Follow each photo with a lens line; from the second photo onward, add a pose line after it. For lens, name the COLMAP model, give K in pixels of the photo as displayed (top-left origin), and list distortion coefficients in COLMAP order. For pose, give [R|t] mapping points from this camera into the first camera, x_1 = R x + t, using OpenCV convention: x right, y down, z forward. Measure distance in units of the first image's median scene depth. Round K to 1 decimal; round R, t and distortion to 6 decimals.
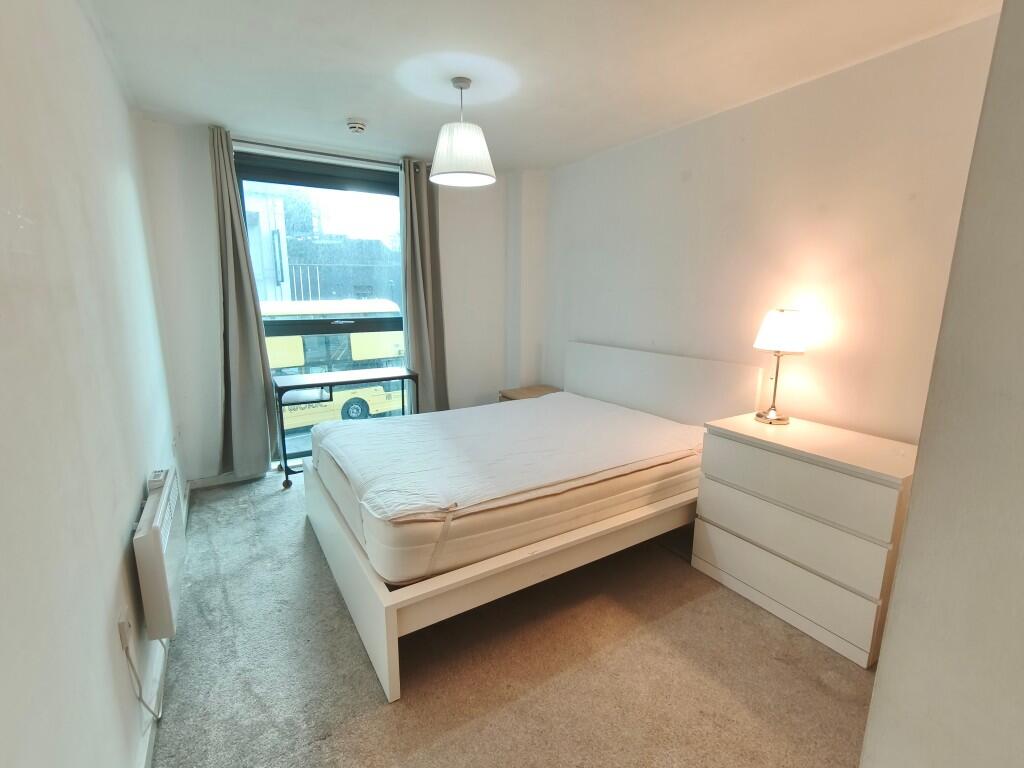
lens RADIAL K [[475.4, 0, 510.2], [0, 475.4, 383.8], [0, 0, 1]] dist [0.010733, 0.000067]
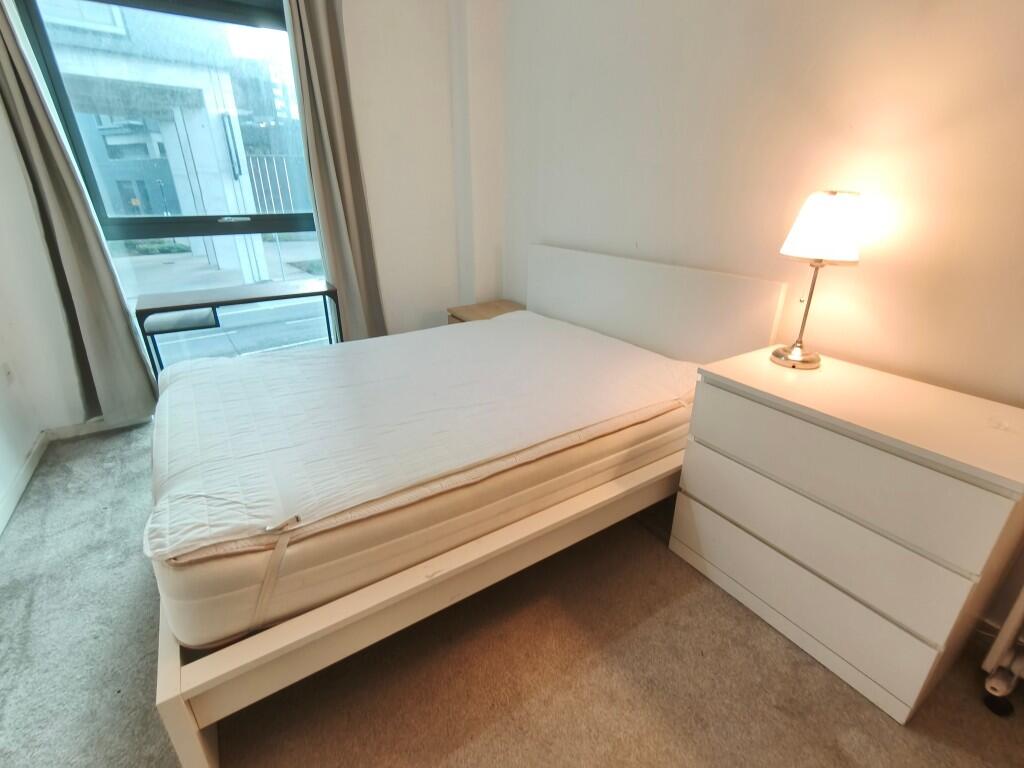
lens RADIAL K [[475.4, 0, 515.7], [0, 475.4, 382.9], [0, 0, 1]] dist [0.010733, 0.000067]
pose [[0.999668, -0.013523, 0.021909, 0.129545], [0.008979, 0.980642, 0.195604, -0.033438], [-0.024130, -0.195342, 0.980438, 0.330012]]
